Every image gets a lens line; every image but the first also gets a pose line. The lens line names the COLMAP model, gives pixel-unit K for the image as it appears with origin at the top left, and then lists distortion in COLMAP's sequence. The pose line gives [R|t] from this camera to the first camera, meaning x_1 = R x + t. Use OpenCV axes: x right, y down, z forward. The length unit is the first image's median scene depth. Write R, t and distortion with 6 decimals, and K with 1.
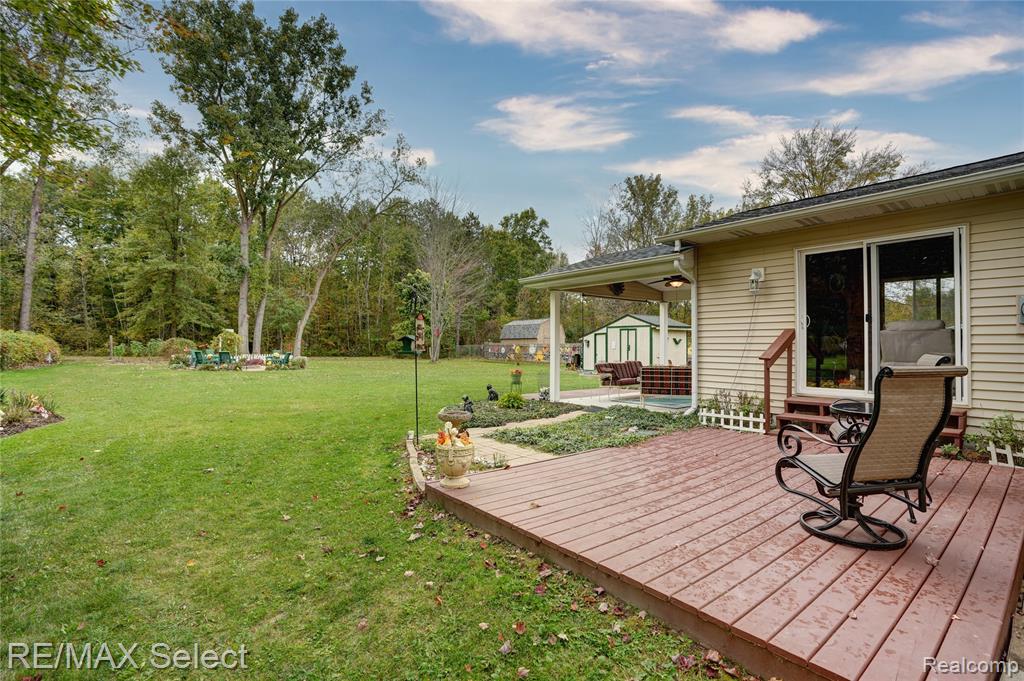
lens RADIAL K [[477.8, 0, 512.0], [0, 477.8, 340.5], [0, 0, 1]] dist [-0.075877, 0.040600]
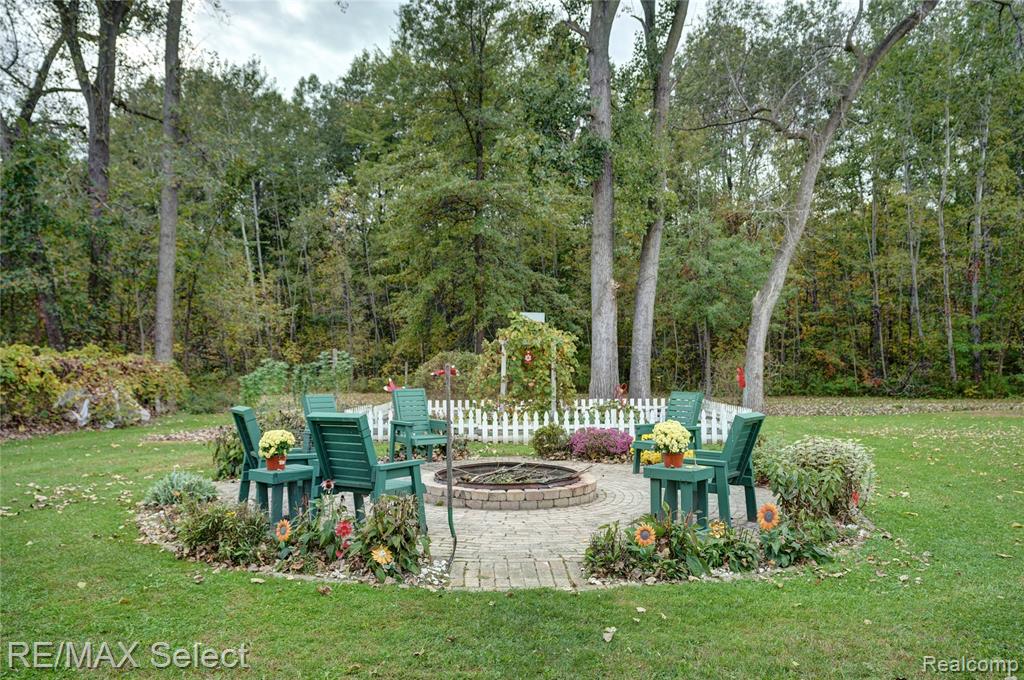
lens RADIAL K [[809.6, 0, 512.0], [0, 809.6, 340.0], [0, 0, 1]] dist [0.028076, 0.002118]
pose [[0.768813, -0.031123, -0.638715, -0.216851], [0.017610, 0.999467, -0.027505, 0.004075], [0.639231, 0.009899, 0.768951, 0.443952]]
